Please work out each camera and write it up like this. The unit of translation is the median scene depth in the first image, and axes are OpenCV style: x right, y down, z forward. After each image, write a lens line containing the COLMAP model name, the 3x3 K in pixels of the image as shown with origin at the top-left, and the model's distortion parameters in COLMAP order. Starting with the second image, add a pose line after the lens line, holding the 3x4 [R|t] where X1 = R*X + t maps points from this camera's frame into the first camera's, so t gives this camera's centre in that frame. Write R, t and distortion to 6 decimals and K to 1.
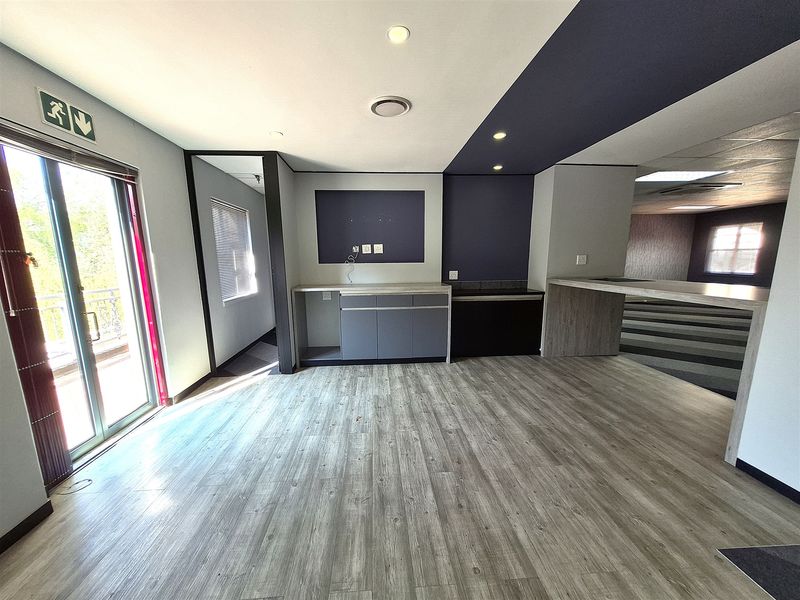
lens RADIAL K [[307.2, 0, 398.8], [0, 307.2, 298.5], [0, 0, 1]] dist [0.001948, 0.000224]
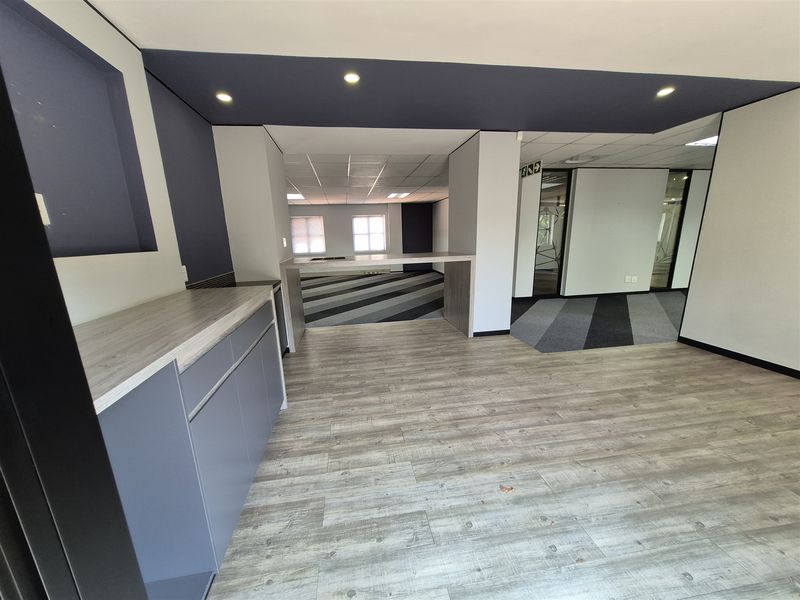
lens RADIAL K [[307.2, 0, 396.7], [0, 307.2, 302.5], [0, 0, 1]] dist [0.001948, 0.000224]
pose [[-0.053375, -0.196917, 0.978966, -0.643609], [0.162117, 0.965649, 0.203077, -0.134790], [-0.985327, 0.169547, -0.019618, 1.144296]]
